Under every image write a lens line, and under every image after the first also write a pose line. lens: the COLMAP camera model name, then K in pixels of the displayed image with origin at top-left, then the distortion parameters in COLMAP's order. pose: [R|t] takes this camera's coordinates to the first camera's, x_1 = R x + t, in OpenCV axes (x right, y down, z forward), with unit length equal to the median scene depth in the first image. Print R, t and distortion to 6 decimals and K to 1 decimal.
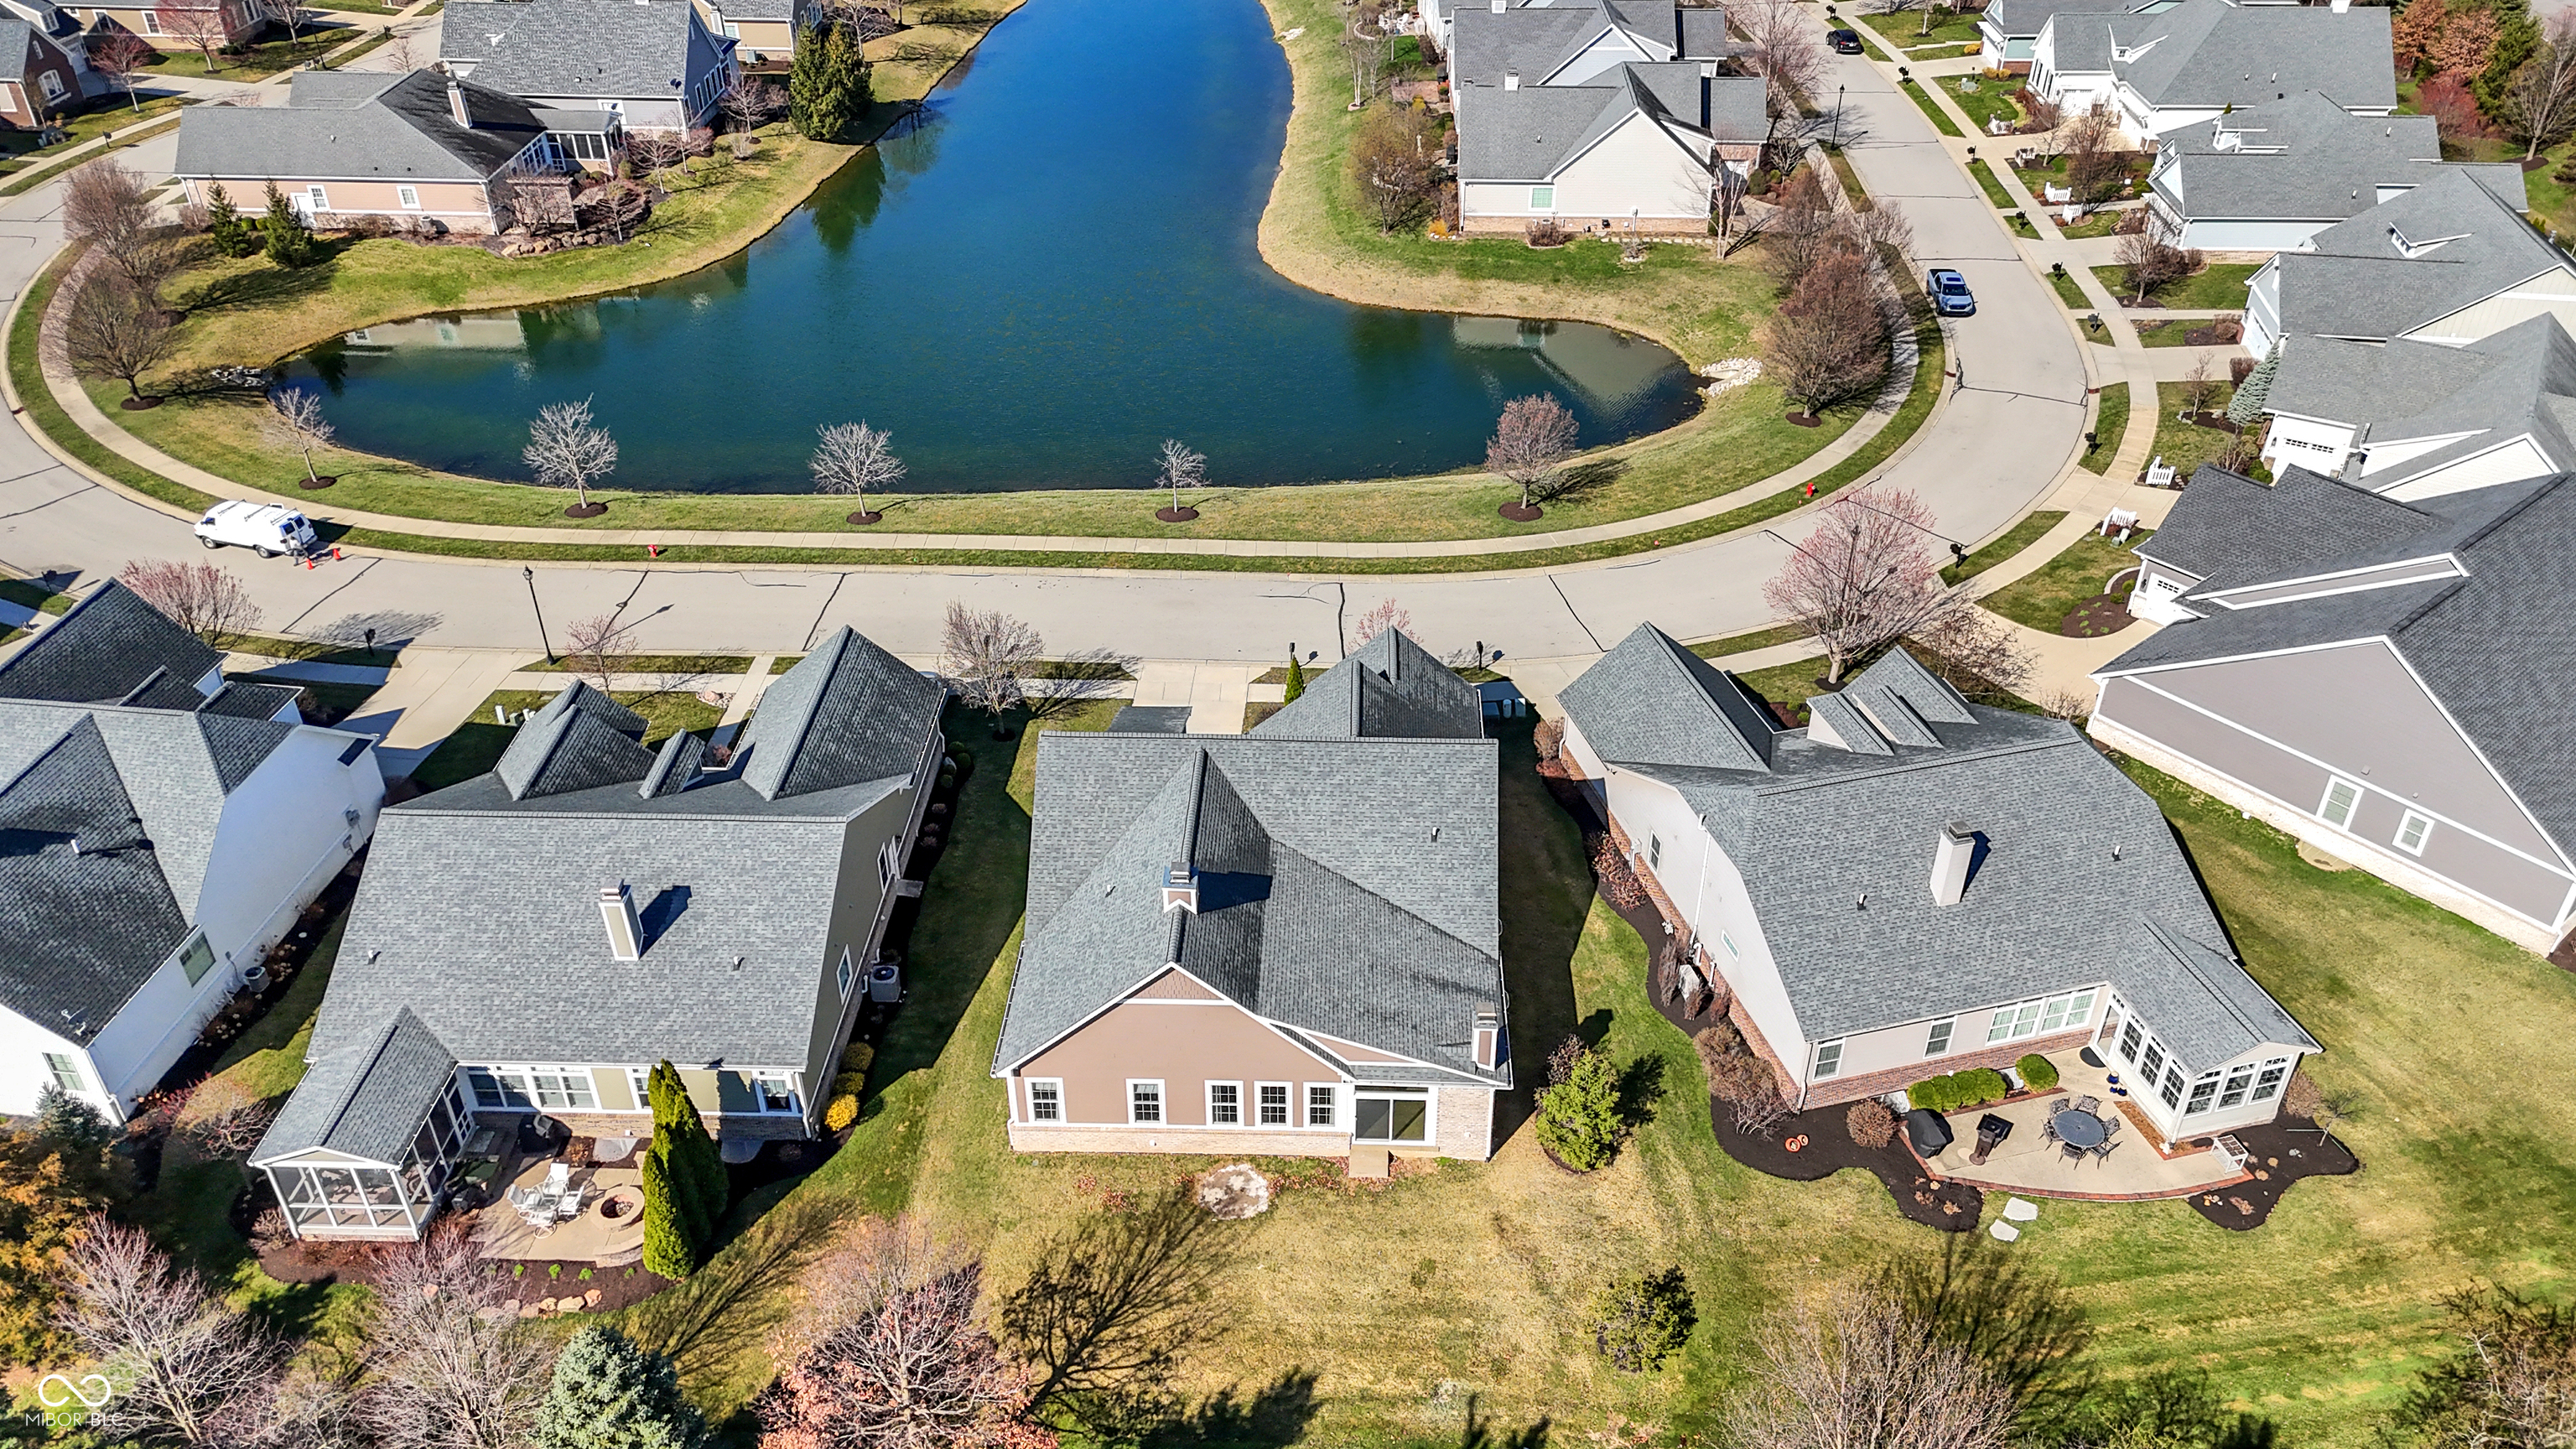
lens RADIAL K [[1872.1, 0, 1288.0], [0, 1872.1, 724.5], [0, 0, 1]] dist [0.145546, -0.208723]
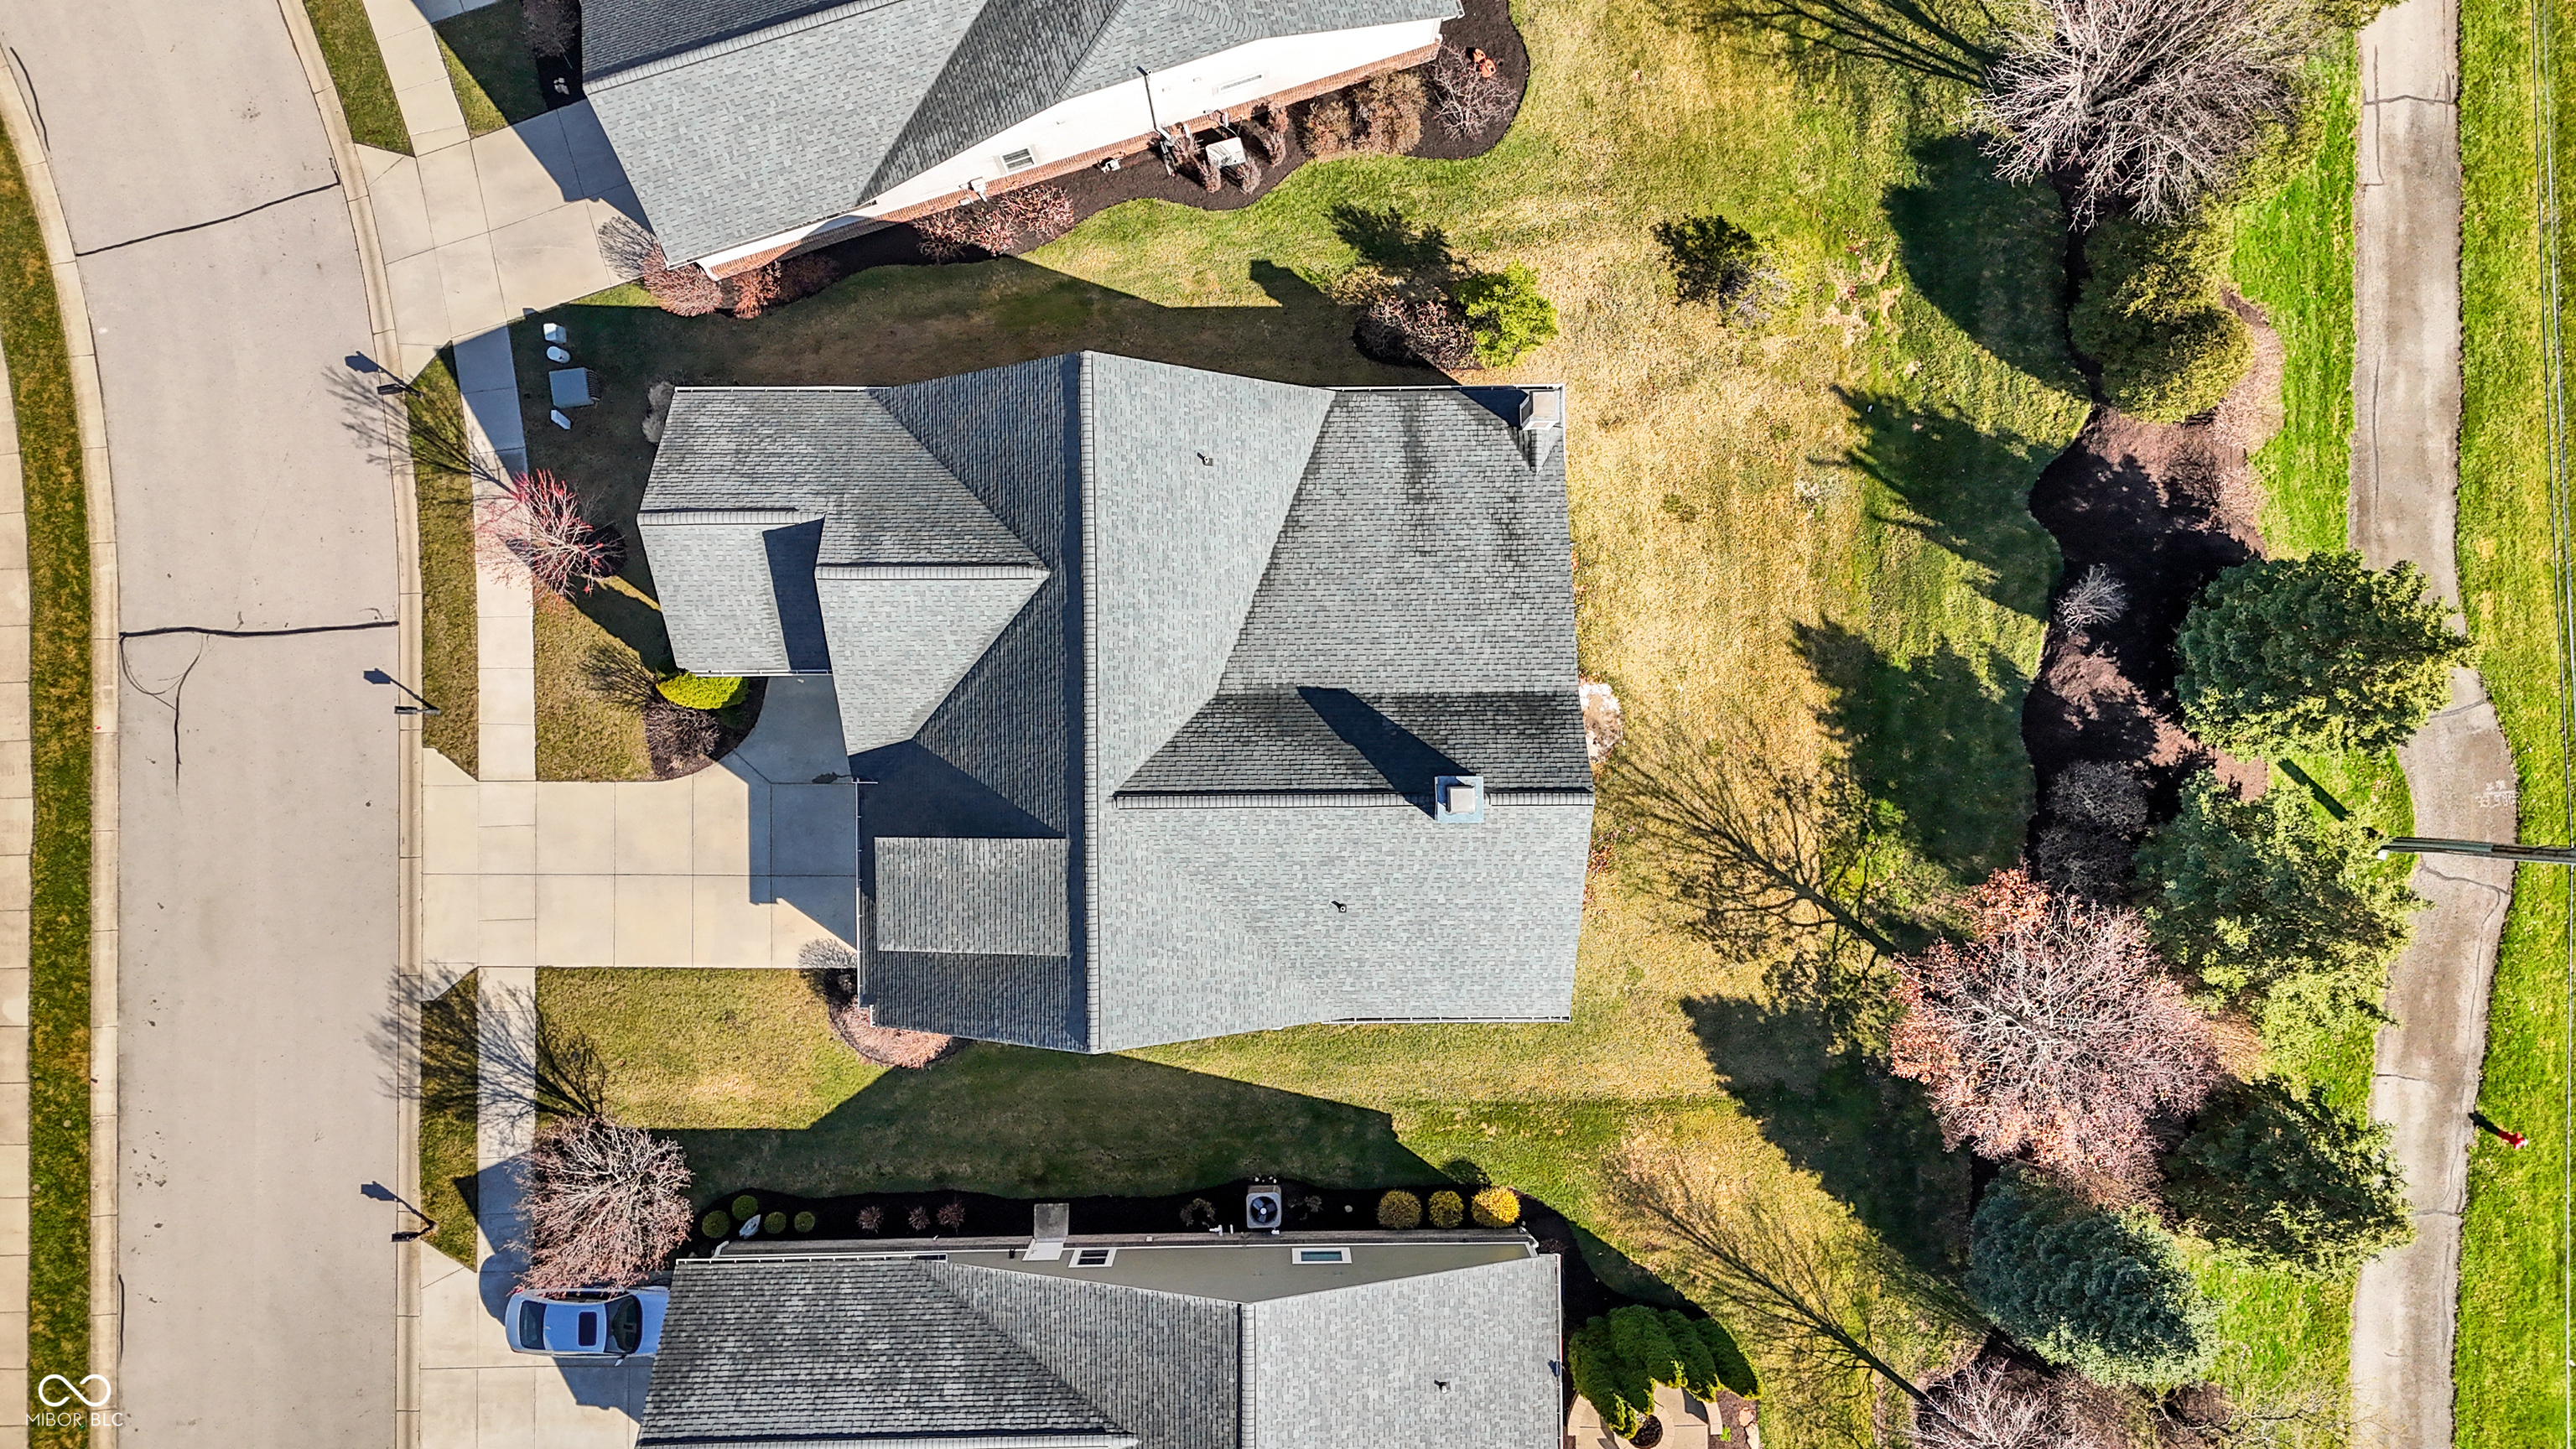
lens RADIAL K [[1872.1, 0, 1288.0], [0, 1872.1, 724.5], [0, 0, 1]] dist [0.145546, -0.208723]
pose [[-0.047579, -0.998782, 0.013052, -0.035229], [0.557563, -0.015715, 0.829986, -0.573567], [-0.828770, 0.046767, 0.557632, 0.659807]]
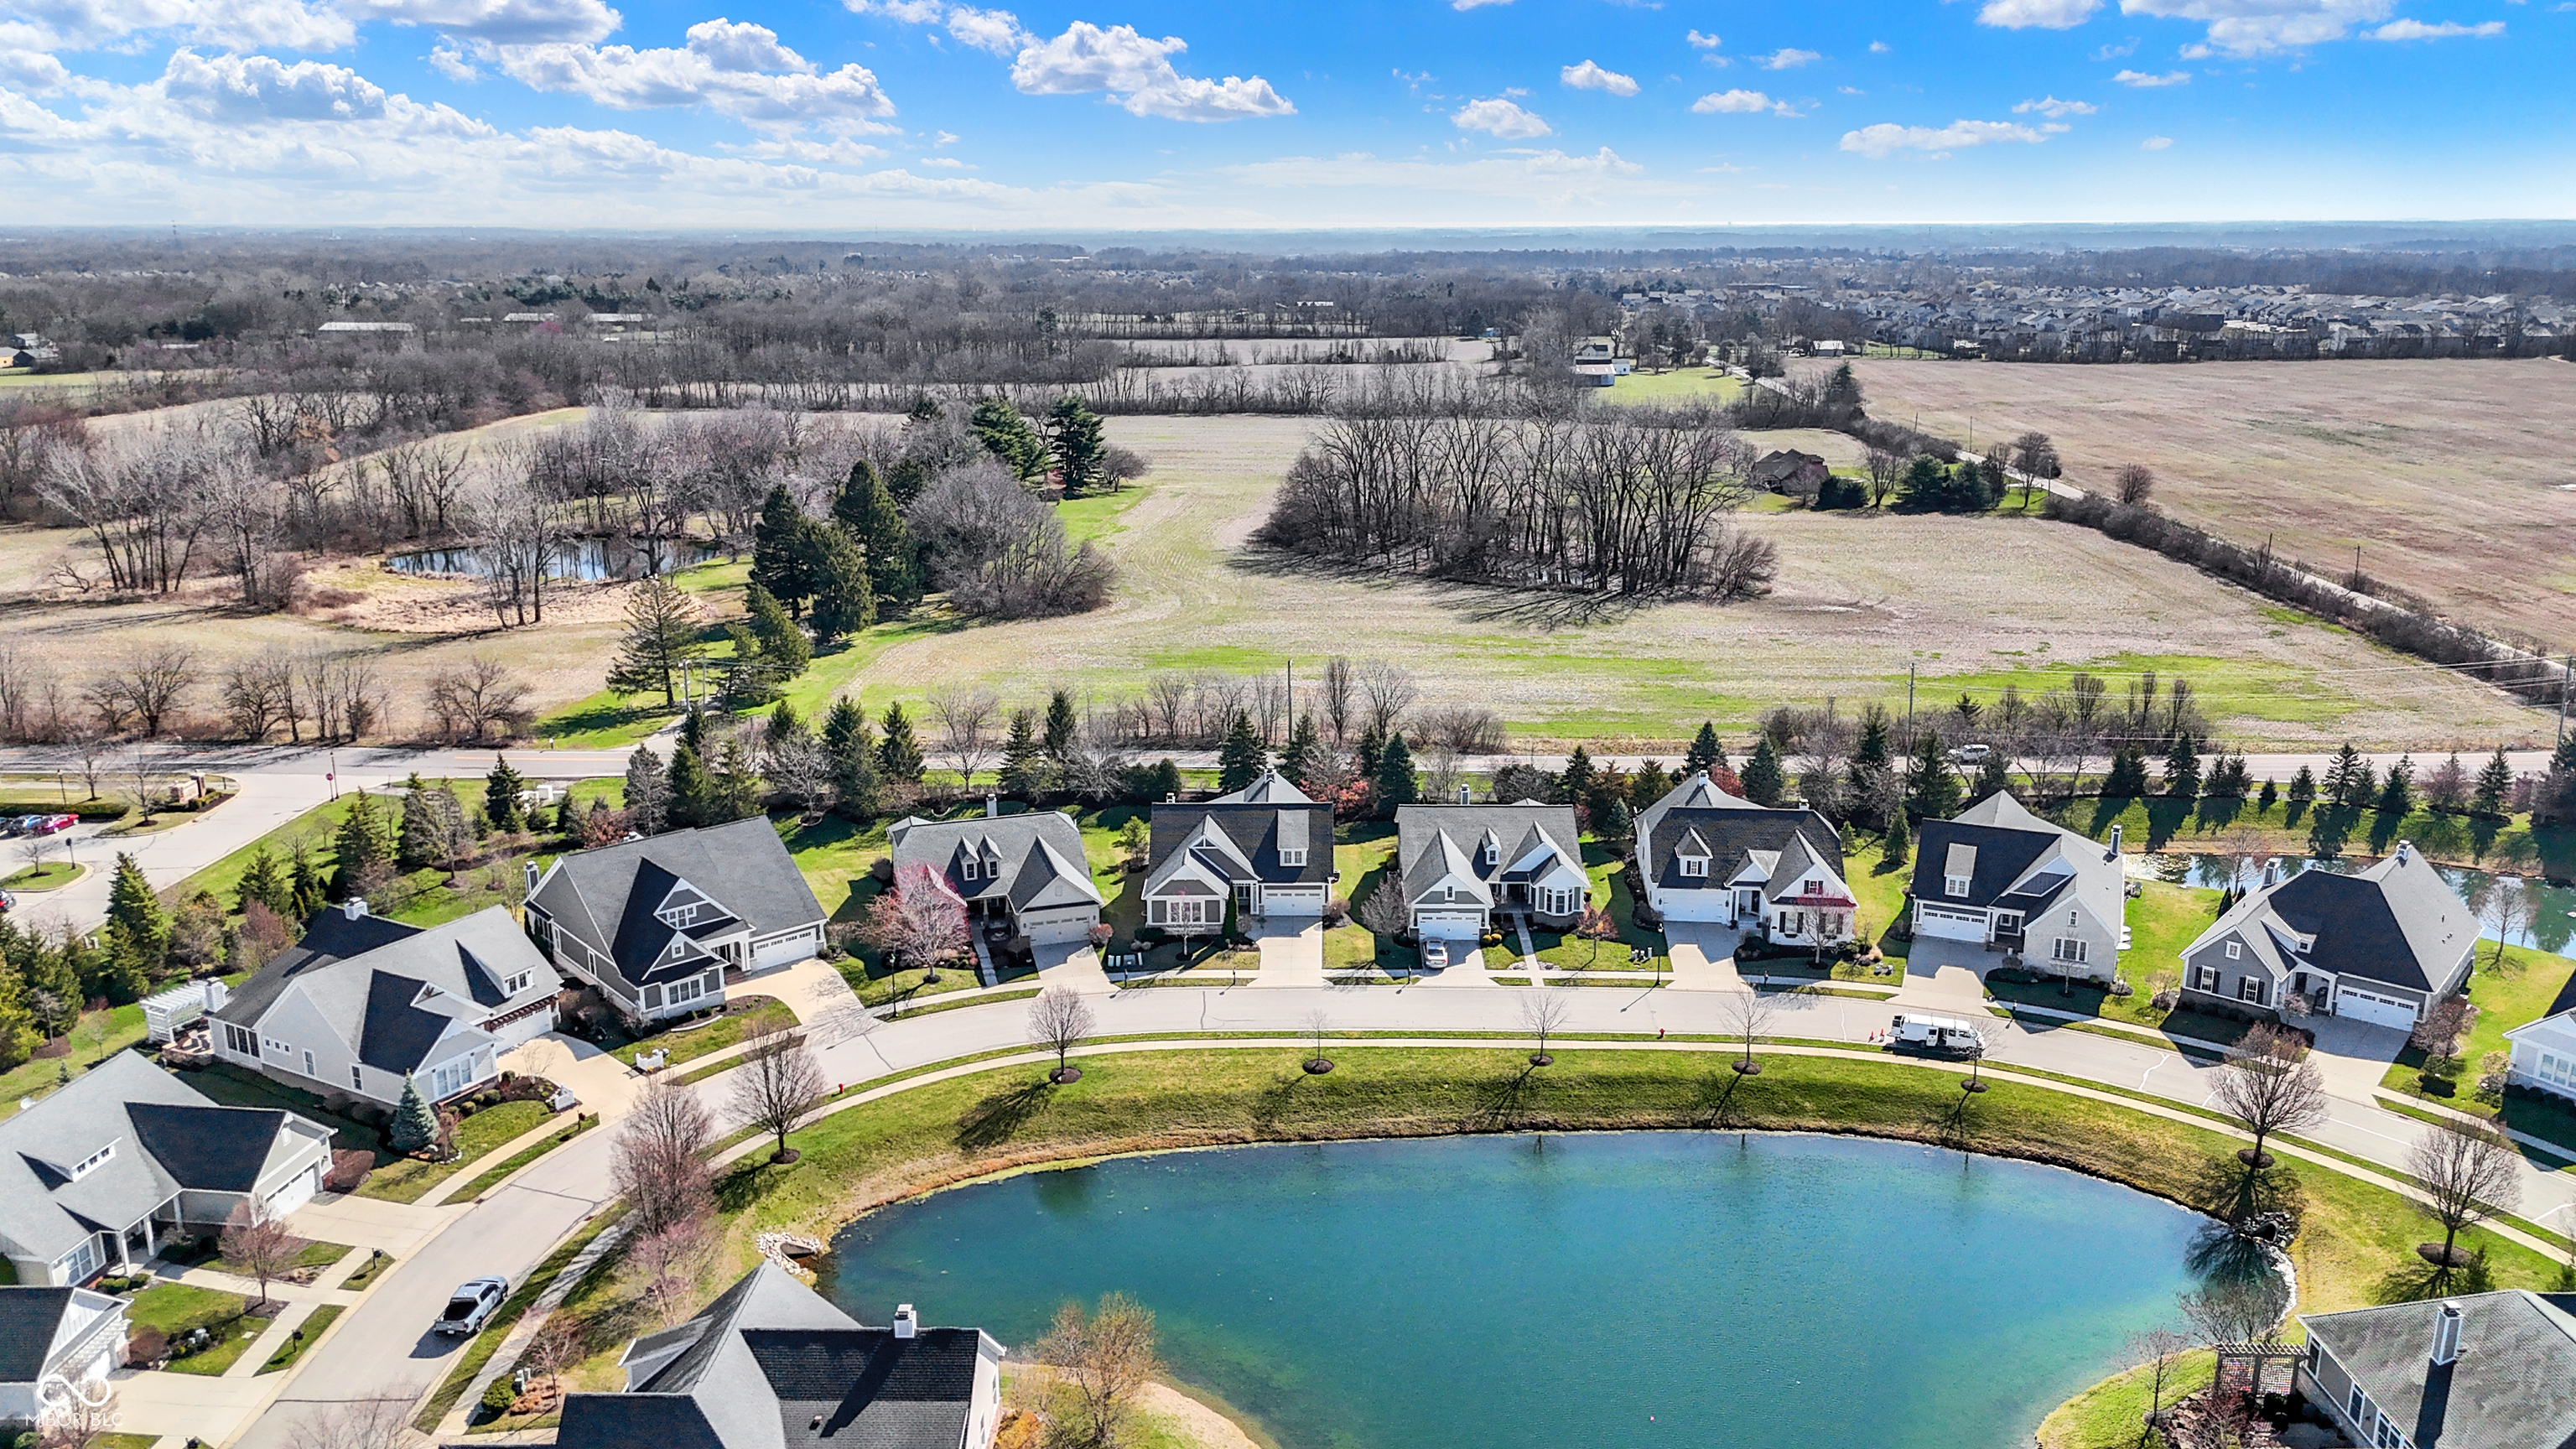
lens RADIAL K [[1872.1, 0, 1288.0], [0, 1872.1, 724.5], [0, 0, 1]] dist [0.145546, -0.208723]
pose [[-0.999612, 0.013186, -0.024517, -0.012676], [-0.009907, 0.654562, 0.755943, -2.266934], [0.026016, 0.755893, -0.654178, 2.953385]]
